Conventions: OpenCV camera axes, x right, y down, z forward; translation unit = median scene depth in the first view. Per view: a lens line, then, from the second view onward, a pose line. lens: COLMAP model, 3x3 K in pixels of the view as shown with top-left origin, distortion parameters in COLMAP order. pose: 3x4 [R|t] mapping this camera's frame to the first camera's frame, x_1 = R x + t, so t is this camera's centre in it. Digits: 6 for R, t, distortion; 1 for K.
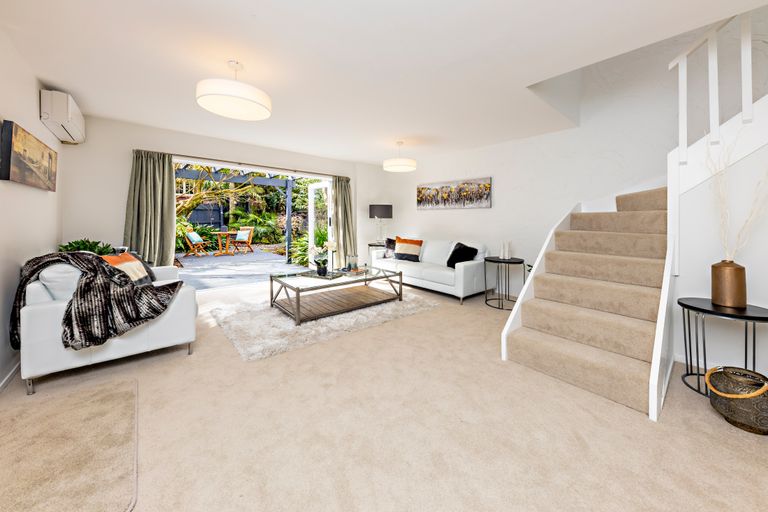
lens RADIAL K [[286.1, 0, 387.4], [0, 286.1, 246.3], [0, 0, 1]] dist [0.012904, -0.005415]
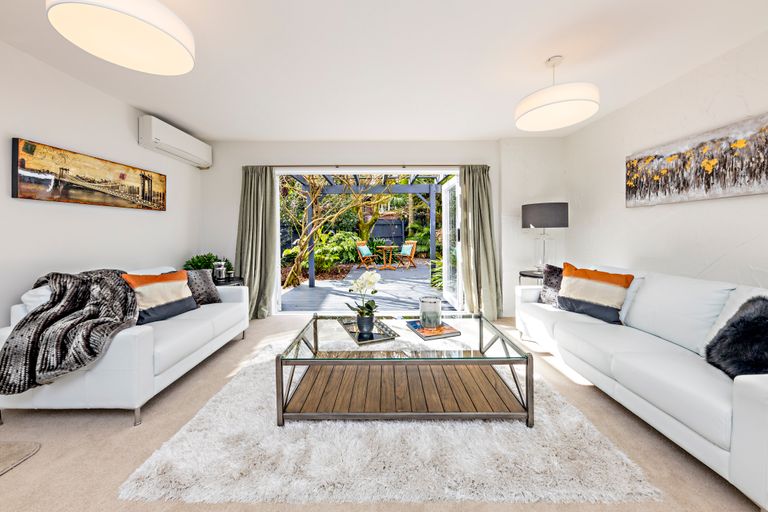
lens RADIAL K [[286.1, 0, 387.4], [0, 286.1, 246.3], [0, 0, 1]] dist [0.012904, -0.005415]
pose [[0.763884, 0.015704, -0.645162, 0.117326], [-0.044309, 0.998621, -0.028155, -0.035435], [0.643830, 0.050093, 0.763527, 0.412110]]
